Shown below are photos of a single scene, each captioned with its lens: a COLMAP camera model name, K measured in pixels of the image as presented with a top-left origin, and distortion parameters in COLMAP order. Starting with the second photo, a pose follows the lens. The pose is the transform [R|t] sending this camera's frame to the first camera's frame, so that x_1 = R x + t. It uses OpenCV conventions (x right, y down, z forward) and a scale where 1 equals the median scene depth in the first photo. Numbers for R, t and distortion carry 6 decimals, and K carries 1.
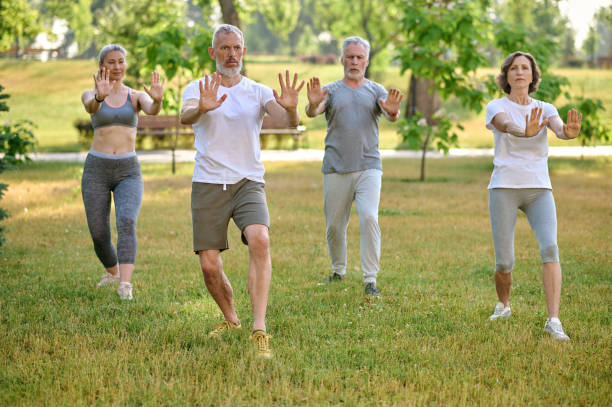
lens RADIAL K [[1498.6, 0, 306.4], [0, 1498.6, 188.1], [0, 0, 1]] dist [-0.085989, 0.721828]
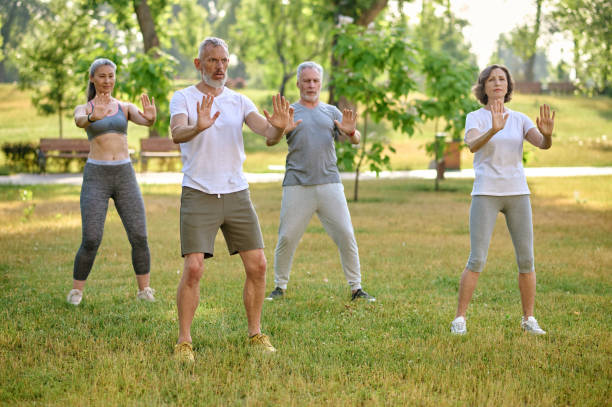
lens RADIAL K [[1498.6, 0, 306.4], [0, 1498.6, 188.1], [0, 0, 1]] dist [-0.085989, 0.721828]
pose [[0.997648, -0.002508, 0.068503, -0.027622], [0.003590, 0.999871, -0.015677, 0.002335], [-0.068455, 0.015886, 0.997528, -0.036043]]
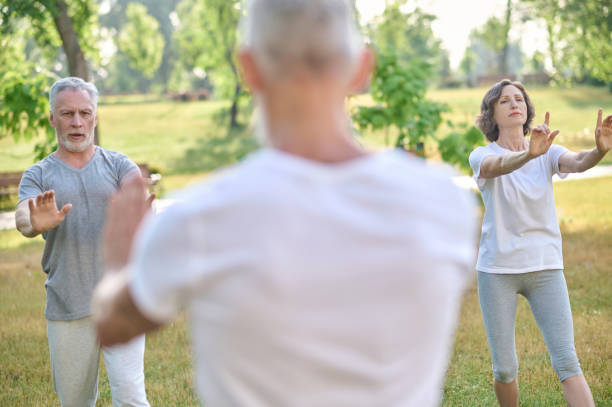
lens RADIAL K [[1447.2, 0, 306.0], [0, 1447.2, 203.5], [0, 0, 1]] dist [-0.031815, 0.066201]
pose [[0.995191, -0.065481, 0.072850, 0.030989], [0.066090, 0.997796, -0.005975, -0.018825], [-0.072298, 0.010761, 0.997325, 0.192430]]
